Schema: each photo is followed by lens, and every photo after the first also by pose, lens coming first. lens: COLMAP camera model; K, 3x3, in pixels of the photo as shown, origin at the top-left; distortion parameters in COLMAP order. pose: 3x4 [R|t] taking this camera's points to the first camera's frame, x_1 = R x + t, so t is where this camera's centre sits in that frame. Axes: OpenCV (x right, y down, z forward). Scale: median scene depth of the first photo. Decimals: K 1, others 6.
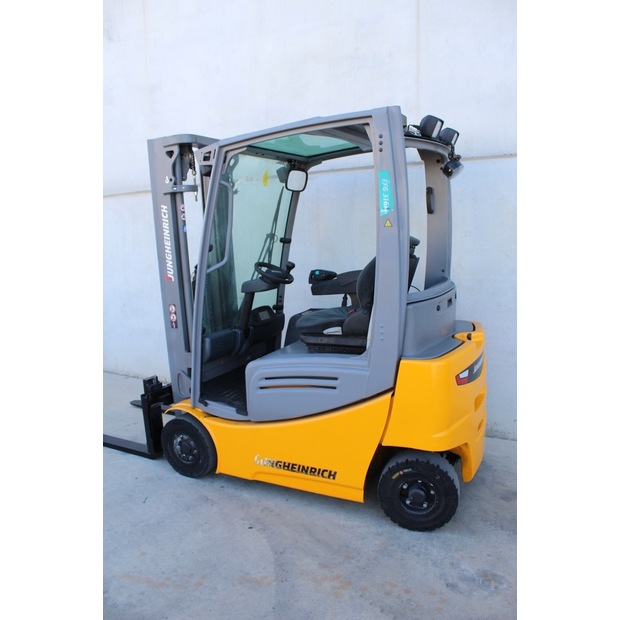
lens RADIAL K [[506.0, 0, 315.4], [0, 506.0, 315.5], [0, 0, 1]] dist [-0.139527, 0.101901]
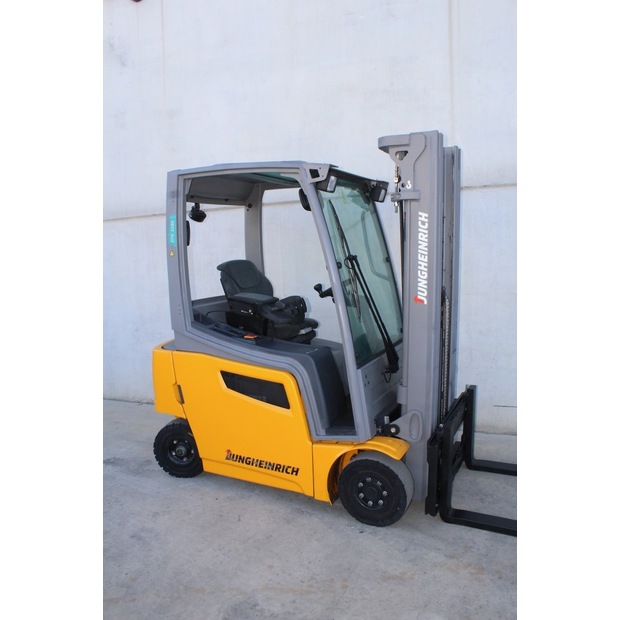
lens RADIAL K [[506.0, 0, 312.5], [0, 506.0, 312.8], [0, 0, 1]] dist [-0.139527, 0.101901]
pose [[0.990234, -0.027215, 0.136734, -0.313947], [0.034825, 0.997956, -0.053574, 0.018437], [-0.134996, 0.057813, 0.989158, -0.034664]]
